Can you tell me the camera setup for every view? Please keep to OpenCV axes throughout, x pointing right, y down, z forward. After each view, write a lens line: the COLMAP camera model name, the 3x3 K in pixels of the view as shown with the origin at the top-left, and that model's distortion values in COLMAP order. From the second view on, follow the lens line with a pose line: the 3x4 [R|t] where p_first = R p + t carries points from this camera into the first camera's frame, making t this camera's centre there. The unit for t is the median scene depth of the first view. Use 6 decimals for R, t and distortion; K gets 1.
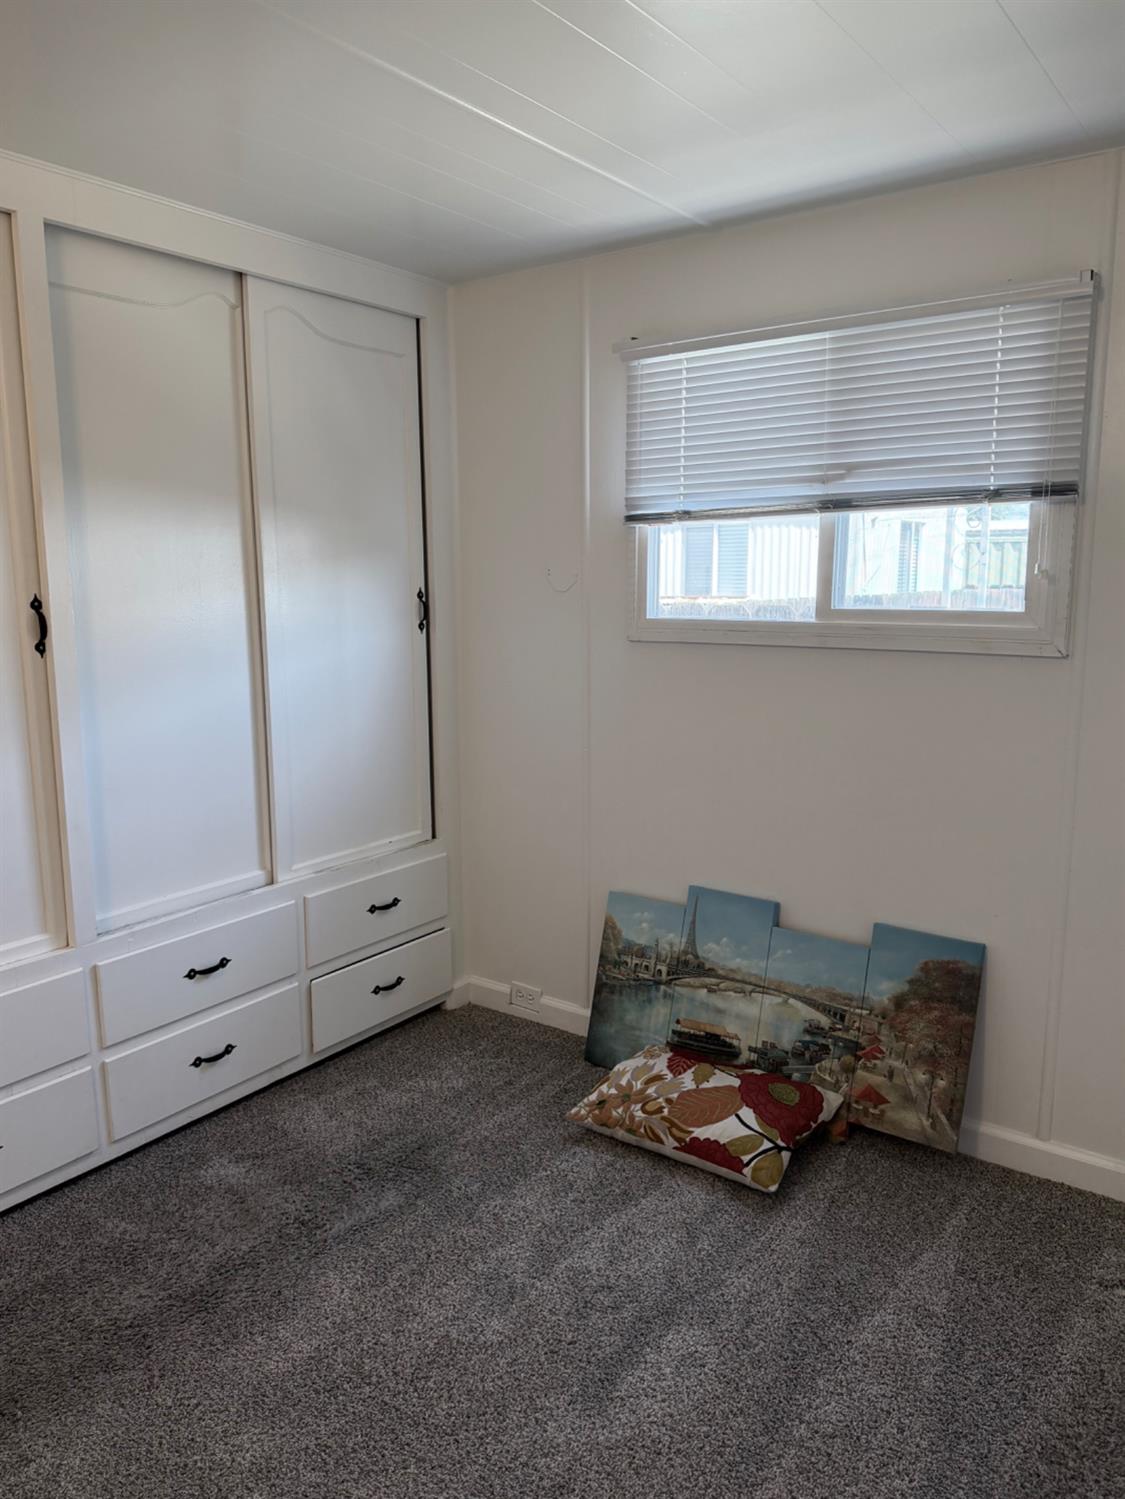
lens RADIAL K [[1093.3, 0, 558.2], [0, 1093.3, 743.3], [0, 0, 1]] dist [0.000721, -0.003930]
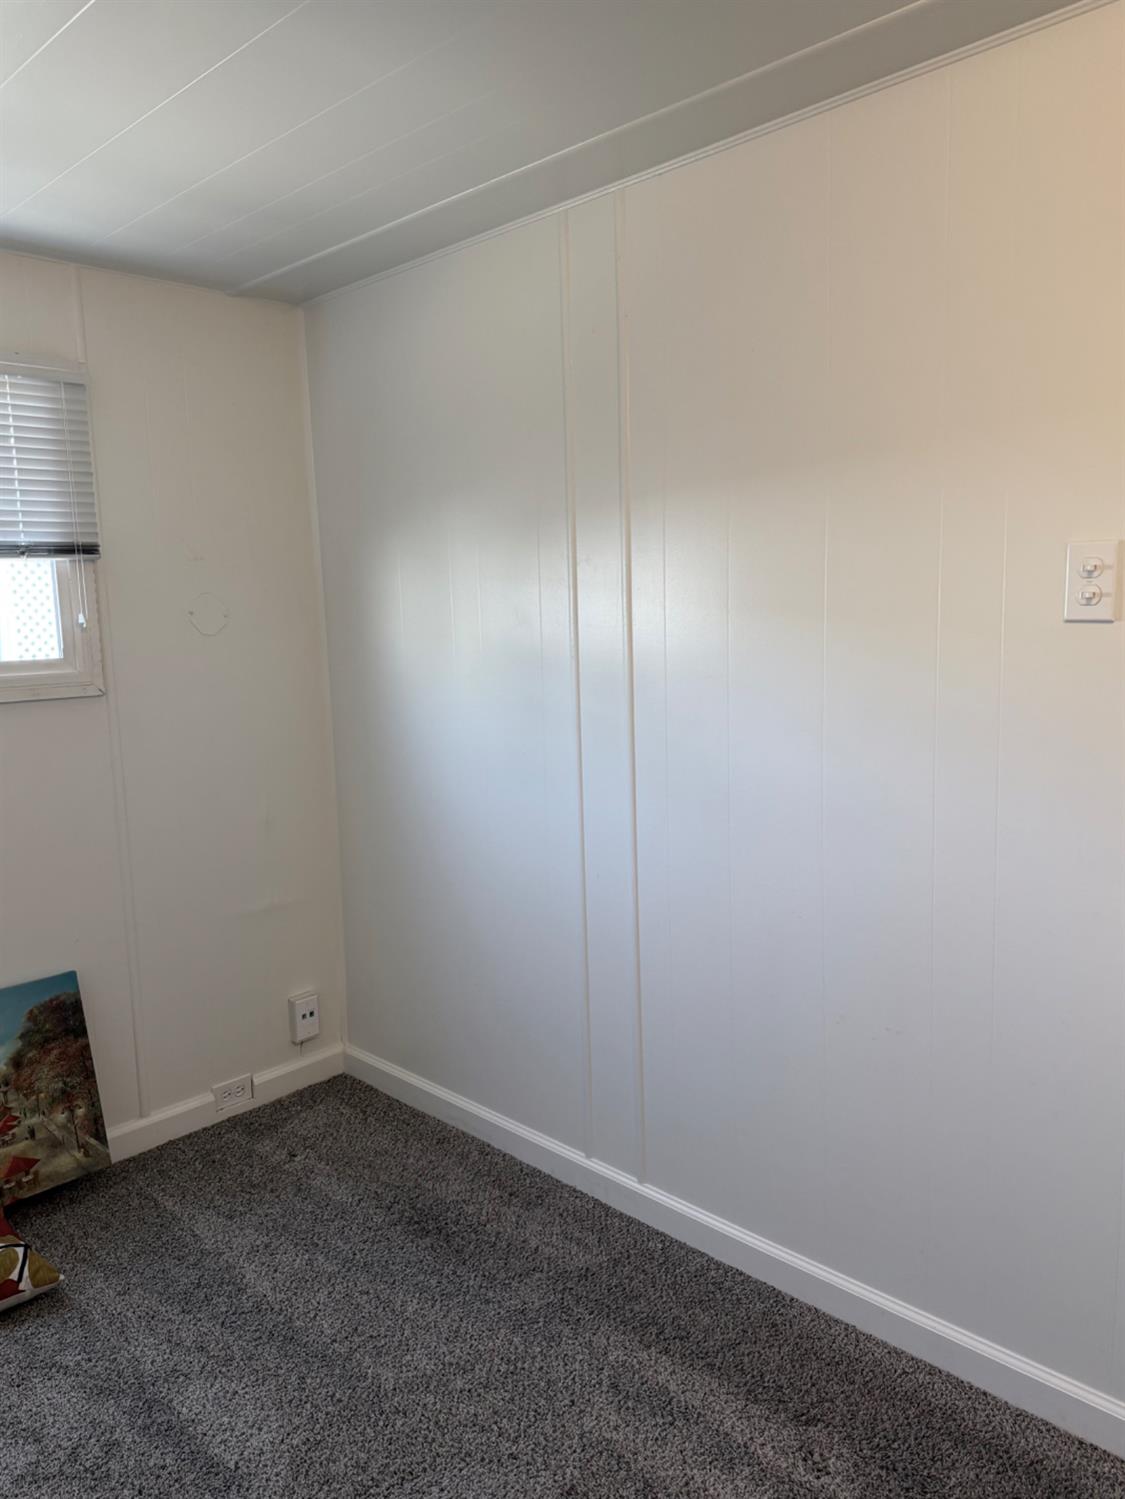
lens RADIAL K [[1093.3, 0, 558.7], [0, 1093.3, 755.8], [0, 0, 1]] dist [0.000721, -0.003930]
pose [[0.140876, -0.140175, 0.980054, -0.556907], [0.184491, 0.976303, 0.113119, -0.053322], [-0.972686, 0.164875, 0.163398, 0.331383]]
